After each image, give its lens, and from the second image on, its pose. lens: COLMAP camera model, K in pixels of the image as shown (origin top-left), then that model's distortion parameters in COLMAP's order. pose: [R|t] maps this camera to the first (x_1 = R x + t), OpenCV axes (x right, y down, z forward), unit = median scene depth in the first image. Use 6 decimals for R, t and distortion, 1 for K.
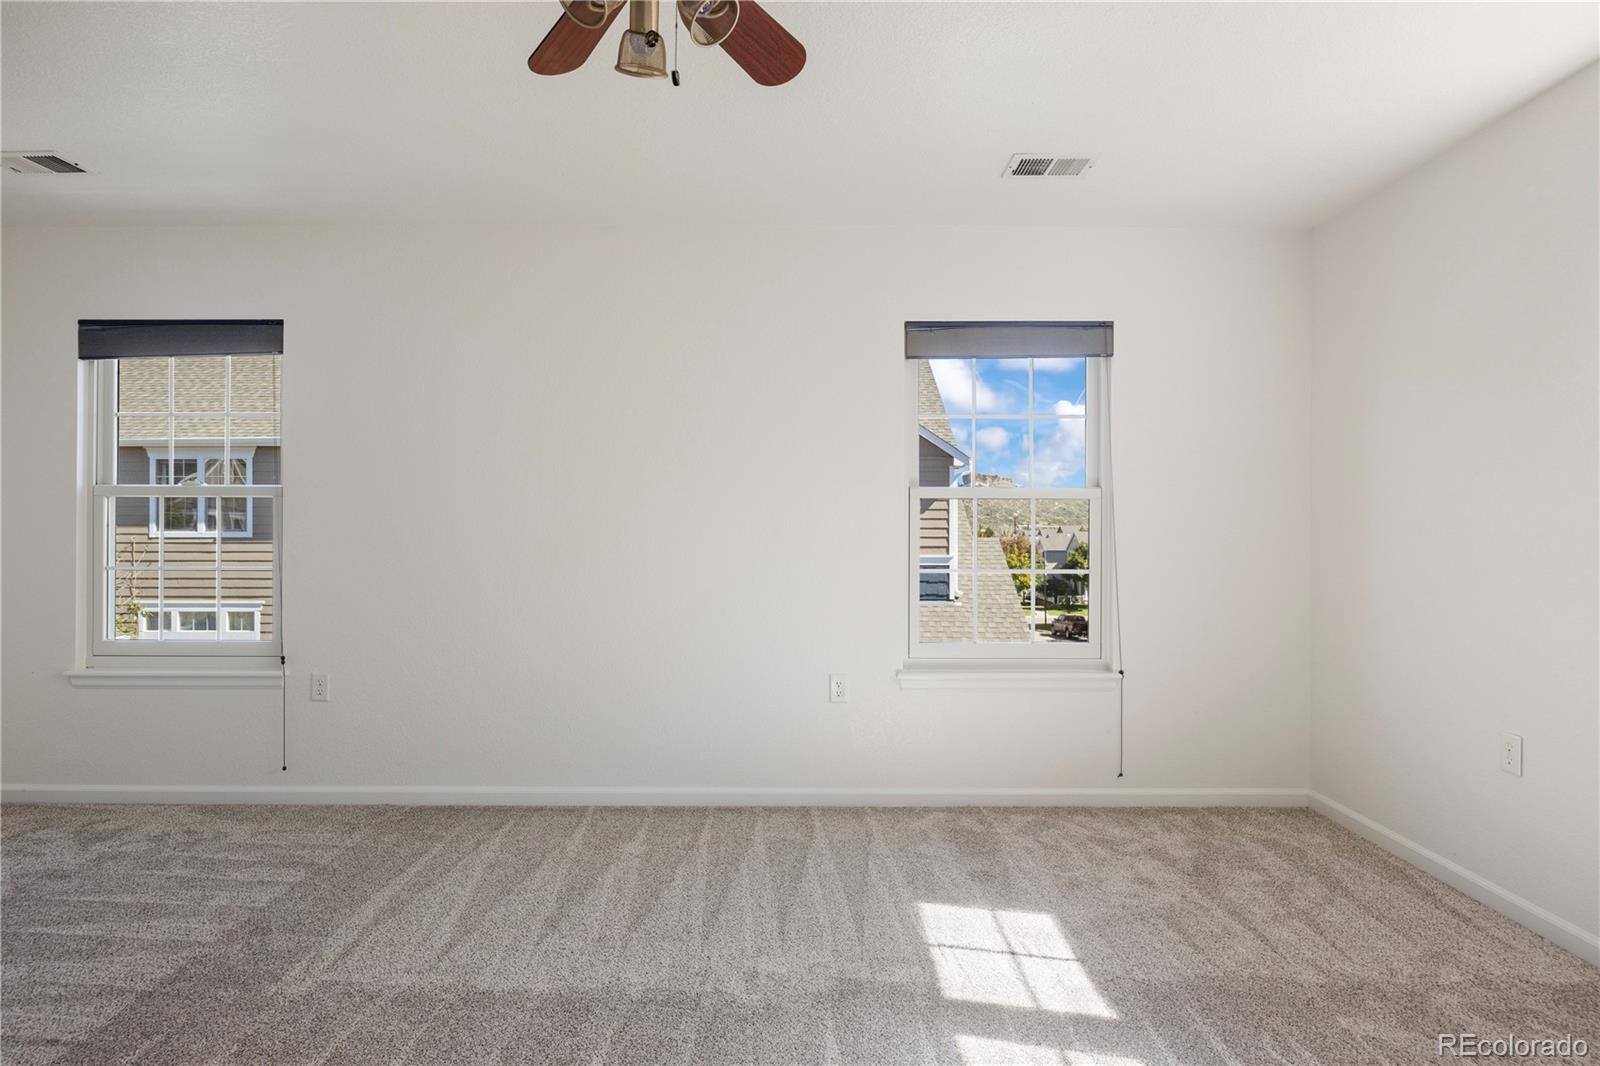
lens RADIAL K [[832.4, 0, 810.2], [0, 832.4, 532.1], [0, 0, 1]] dist [-0.019393, 0.001490]
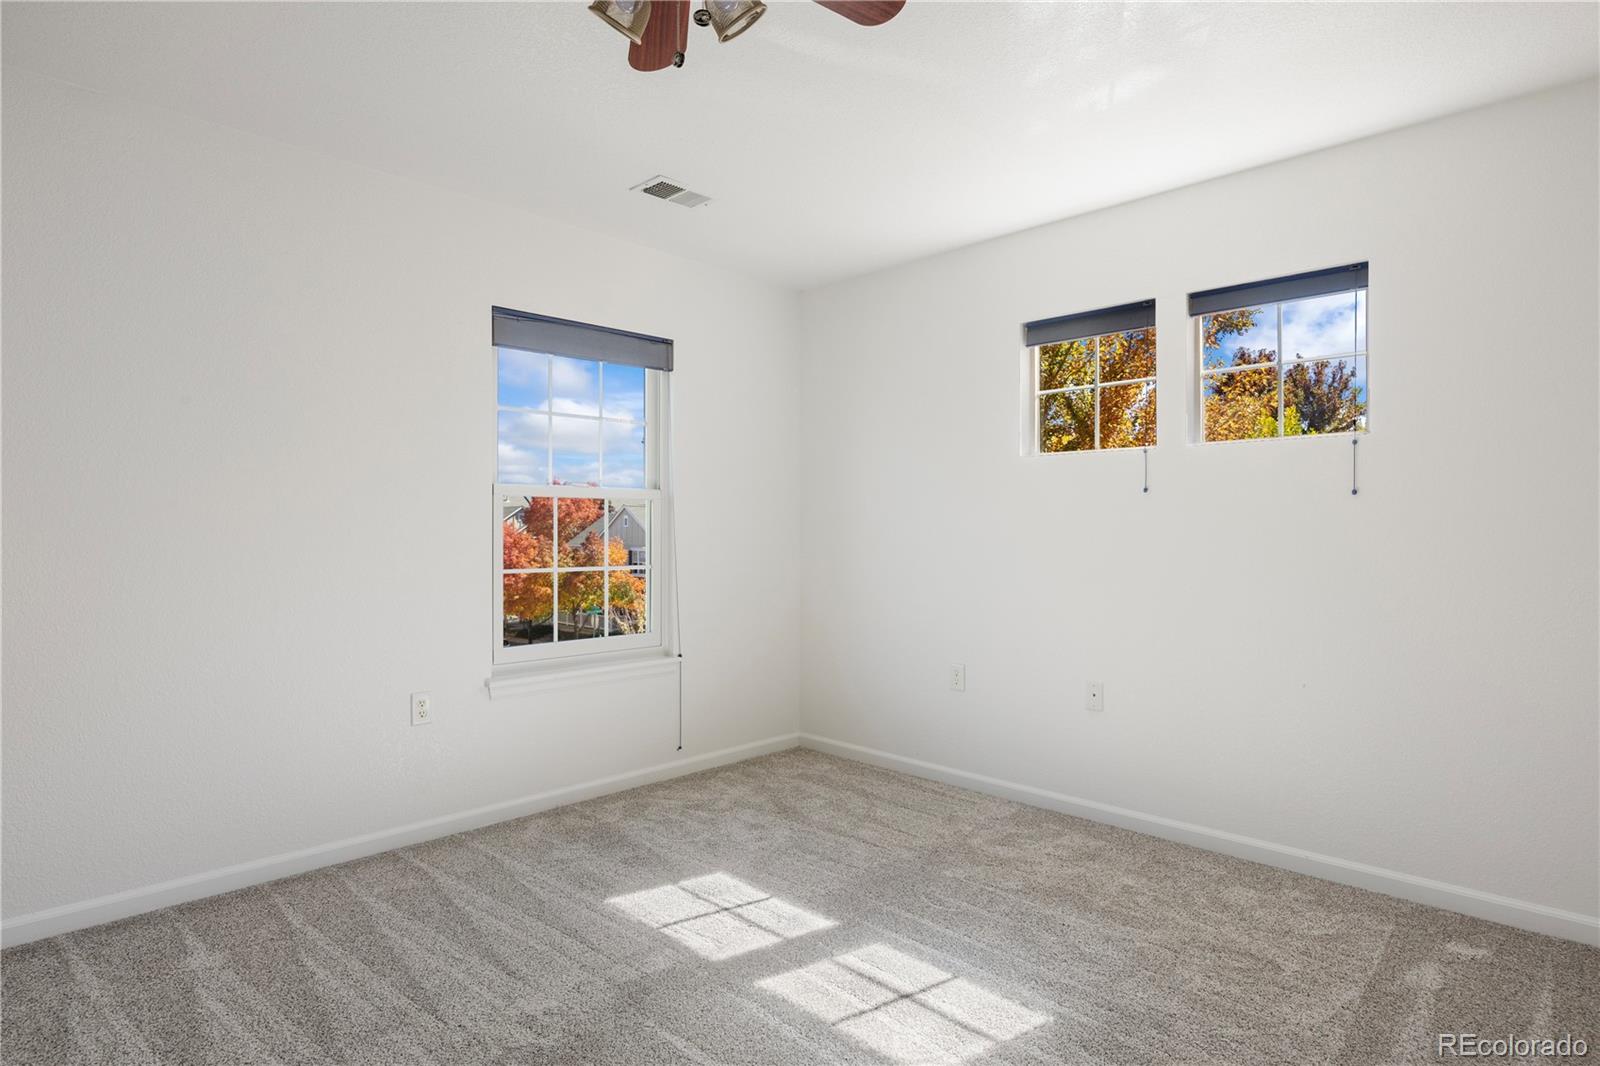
lens RADIAL K [[832.4, 0, 814.7], [0, 832.4, 532.4], [0, 0, 1]] dist [-0.019393, 0.001490]
pose [[0.701599, -0.004844, 0.712556, -0.356012], [0.003711, 0.999988, 0.003145, 0.000110], [-0.712563, 0.000438, 0.701608, 0.104257]]
